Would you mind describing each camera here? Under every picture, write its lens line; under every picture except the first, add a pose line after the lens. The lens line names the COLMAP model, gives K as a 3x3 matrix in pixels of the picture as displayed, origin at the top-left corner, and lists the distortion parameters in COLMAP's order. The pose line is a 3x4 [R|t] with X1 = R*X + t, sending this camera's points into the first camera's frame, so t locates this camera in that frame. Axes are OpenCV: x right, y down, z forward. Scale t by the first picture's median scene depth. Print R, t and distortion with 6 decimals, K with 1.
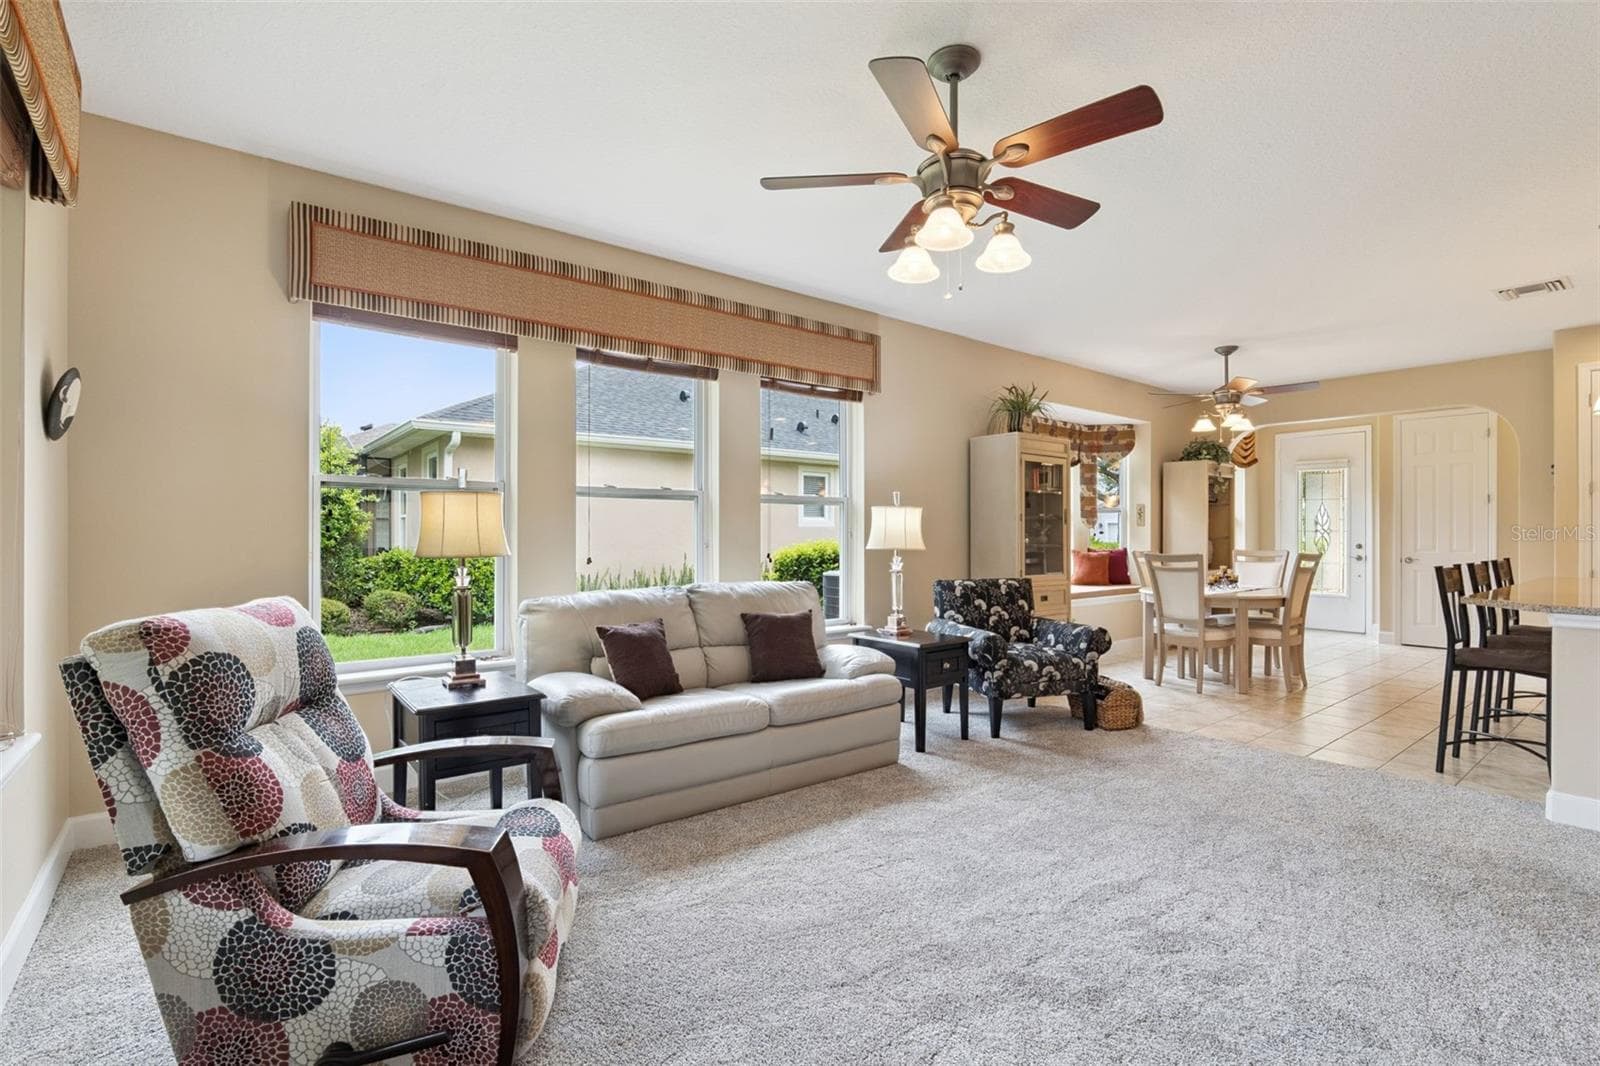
lens RADIAL K [[746.3, 0, 799.0], [0, 746.3, 535.9], [0, 0, 1]] dist [-0.024235, 0.006814]
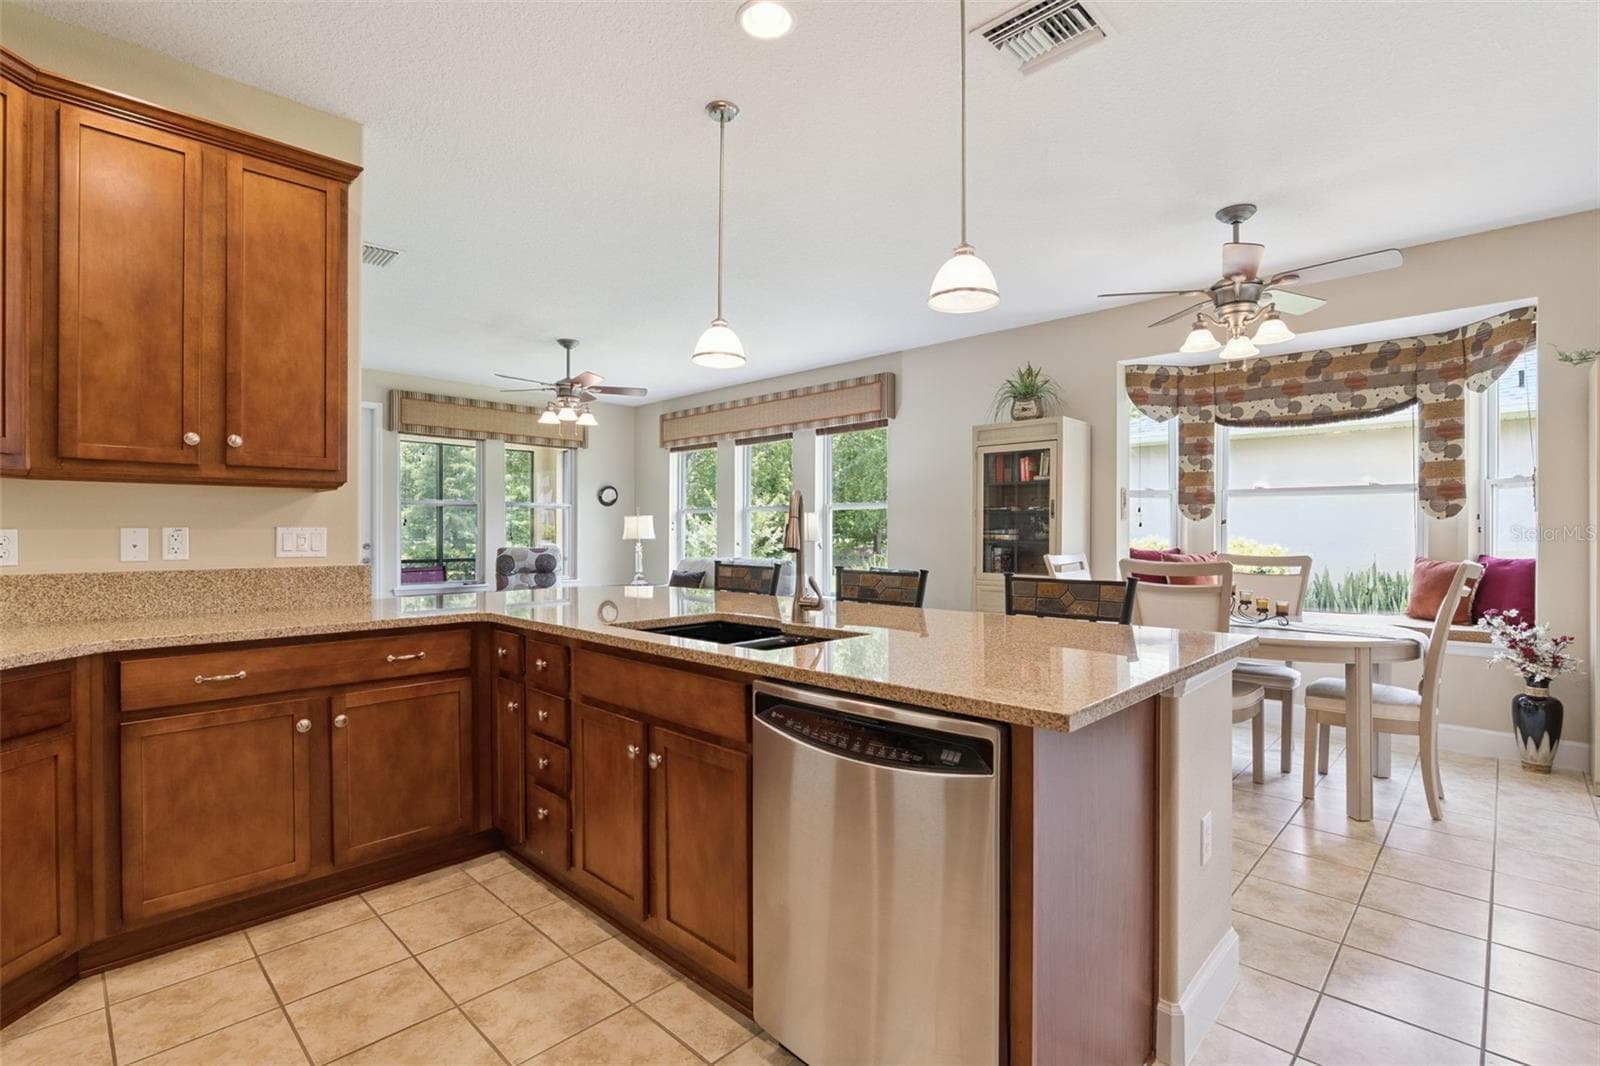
lens RADIAL K [[746.3, 0, 801.0], [0, 746.3, 535.7], [0, 0, 1]] dist [-0.024235, 0.006814]
pose [[0.126767, 0.003923, -0.991925, 1.104808], [-0.000350, 0.999992, 0.003910, 0.001044], [0.991933, -0.000148, 0.126767, 0.578411]]
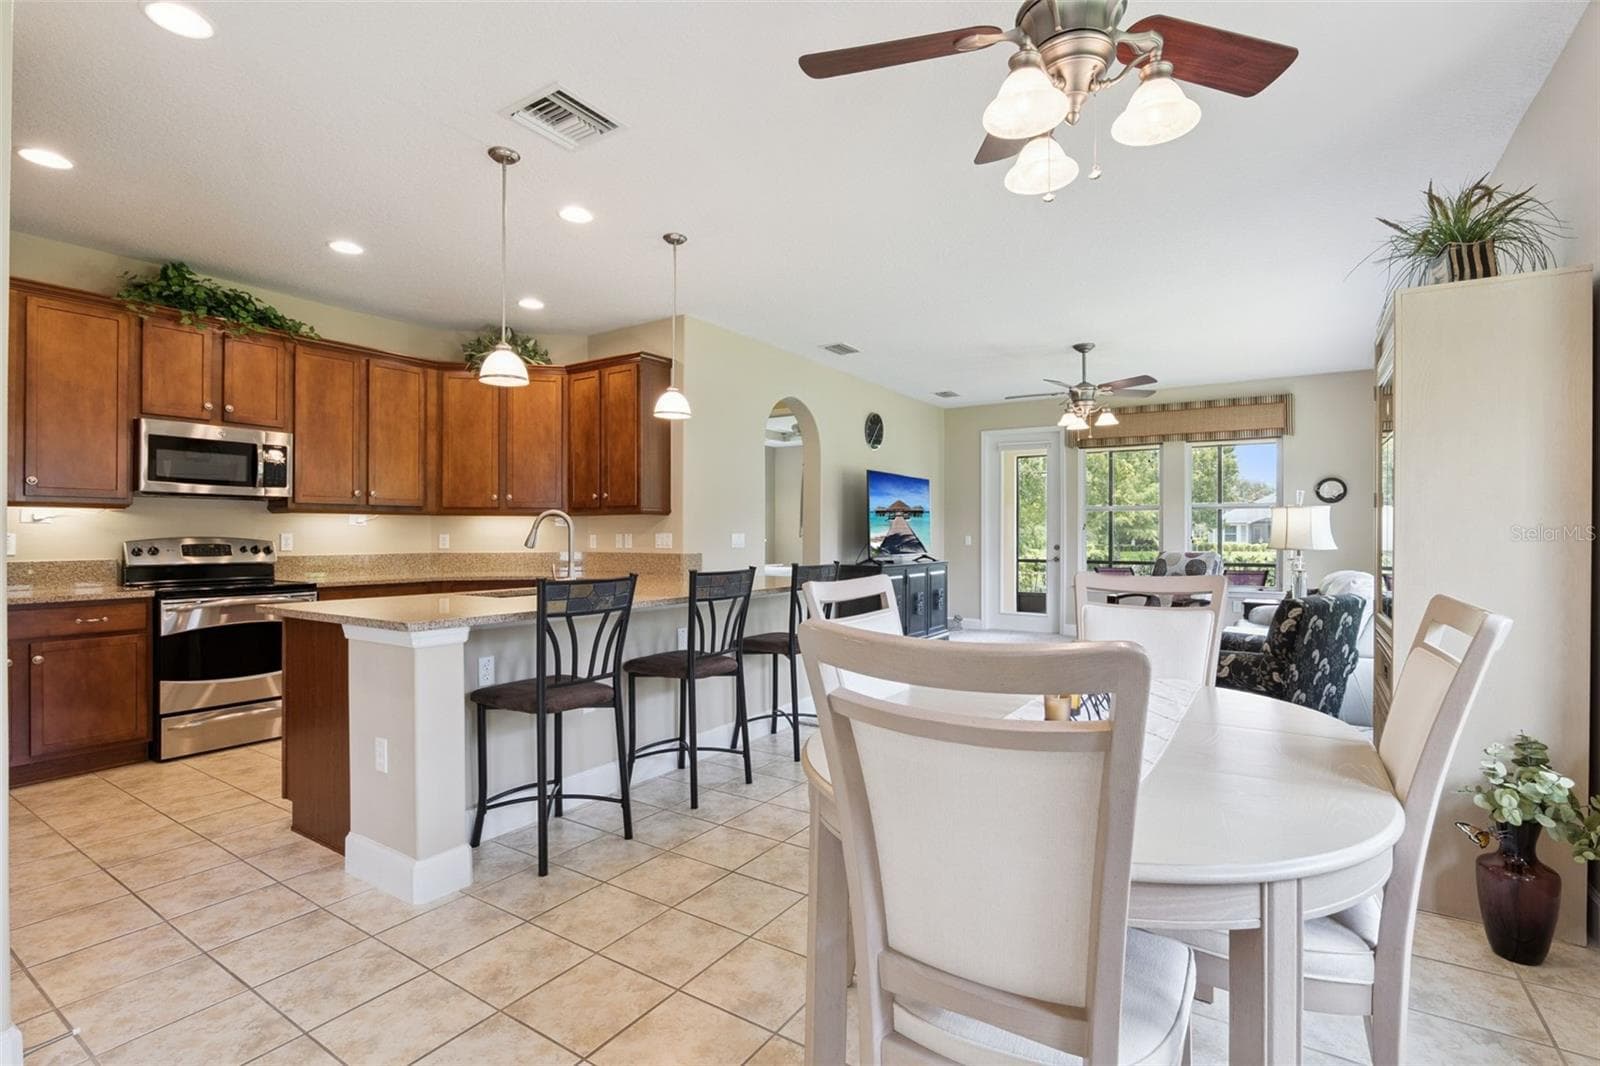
lens RADIAL K [[746.3, 0, 800.4], [0, 746.3, 530.4], [0, 0, 1]] dist [-0.024235, 0.006814]
pose [[-0.950686, -0.002530, -0.310144, 0.751964], [-0.000700, 0.999982, -0.006011, -0.000272], [0.310153, -0.005498, -0.950671, 1.218810]]
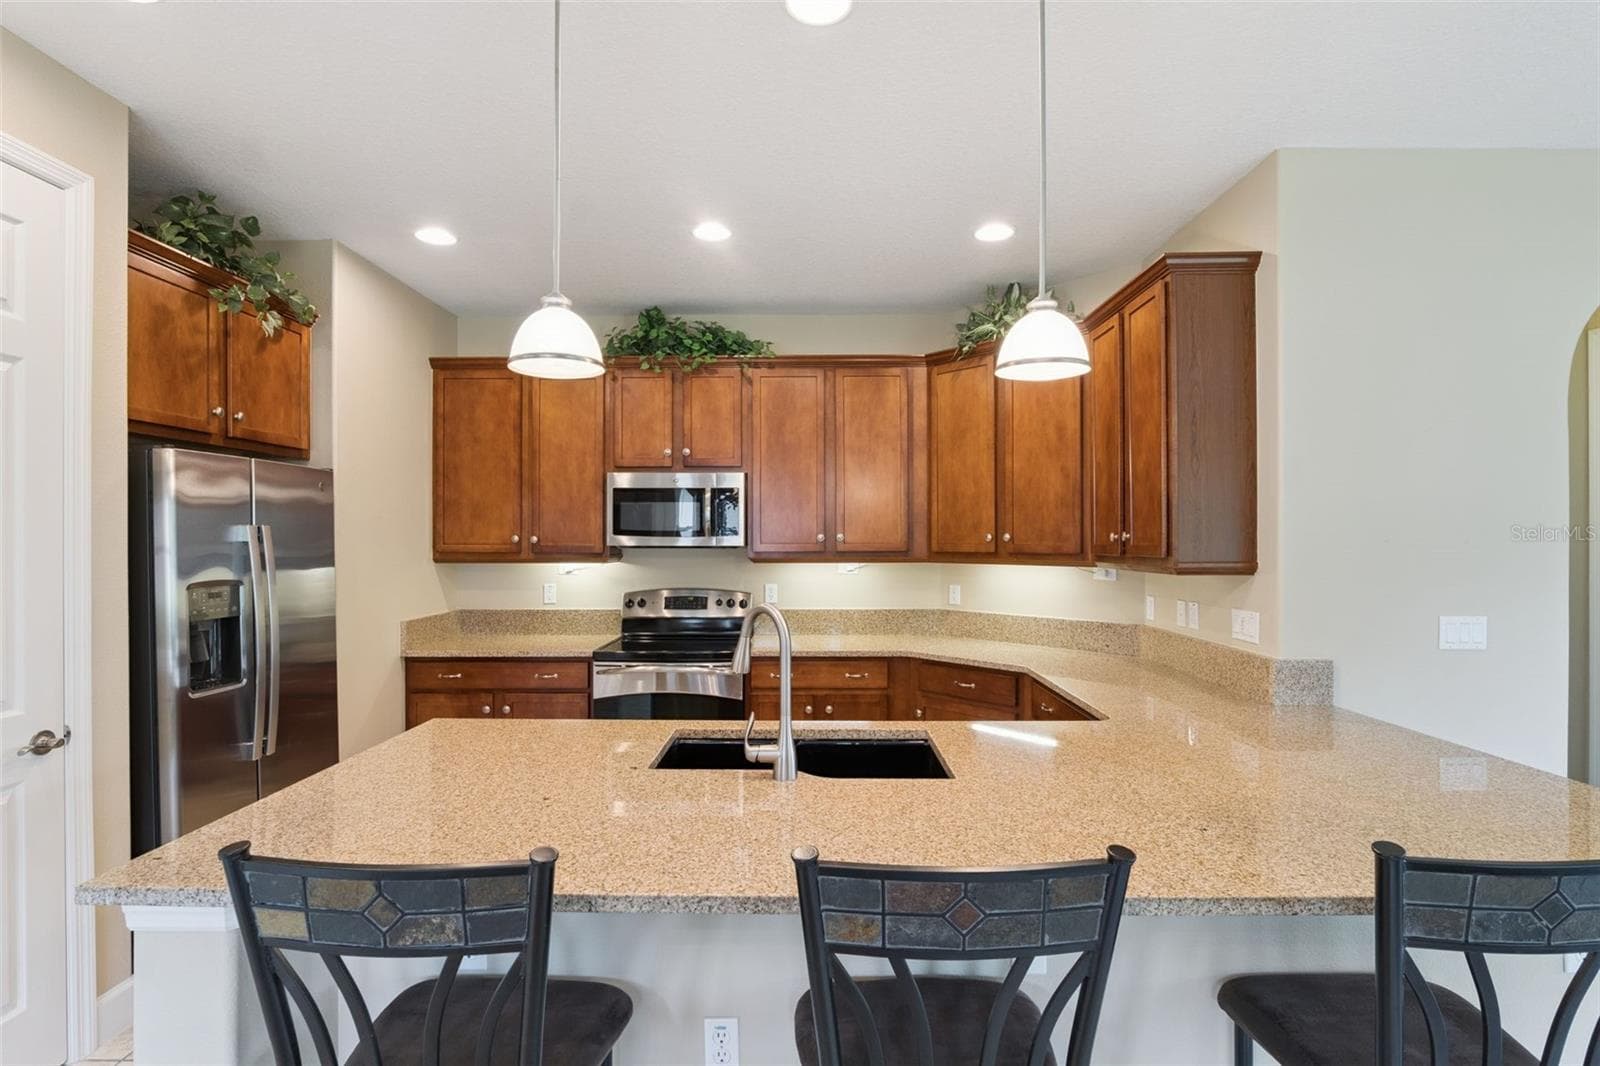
lens RADIAL K [[746.3, 0, 803.8], [0, 746.3, 540.5], [0, 0, 1]] dist [-0.024235, 0.006814]
pose [[-0.777969, -0.001940, 0.628300, 0.563148], [0.000551, 0.999993, 0.003769, -0.044329], [-0.628303, 0.003279, -0.777962, 0.833866]]
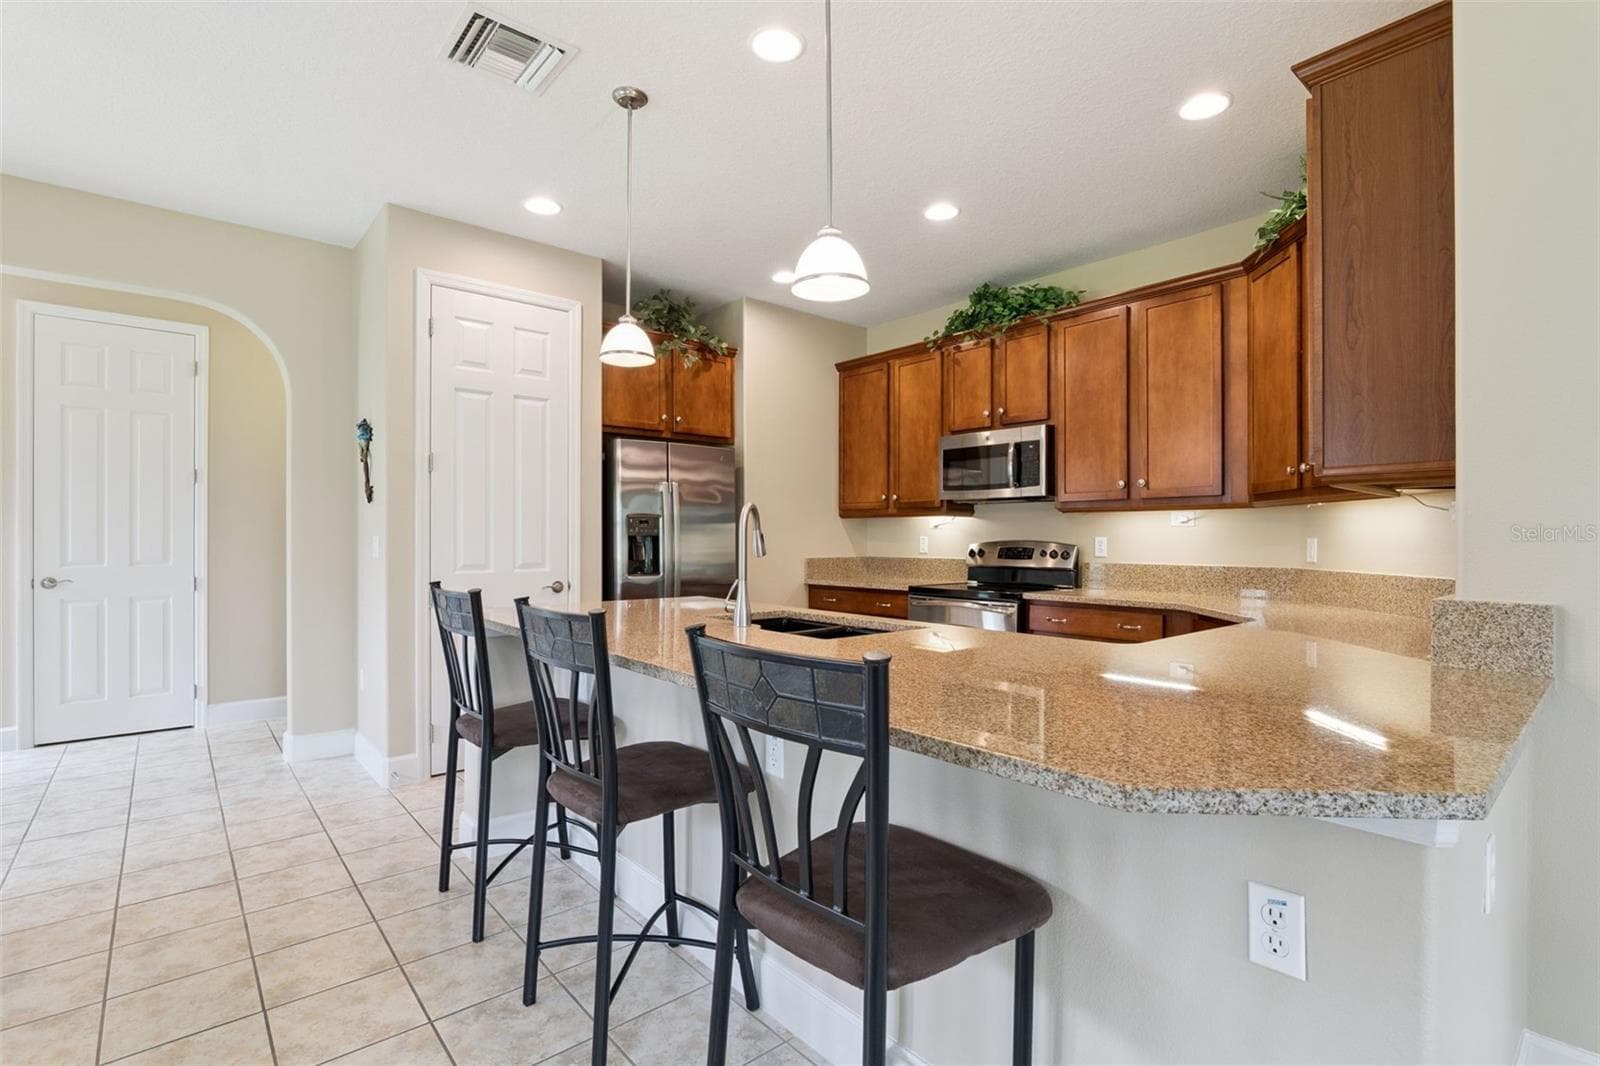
lens RADIAL K [[746.3, 0, 799.3], [0, 746.3, 538.4], [0, 0, 1]] dist [-0.024235, 0.006814]
pose [[-0.037292, -0.002789, 0.999301, 0.359149], [-0.001851, 0.999995, 0.002722, -0.001196], [-0.999303, -0.001749, -0.037297, 0.609380]]
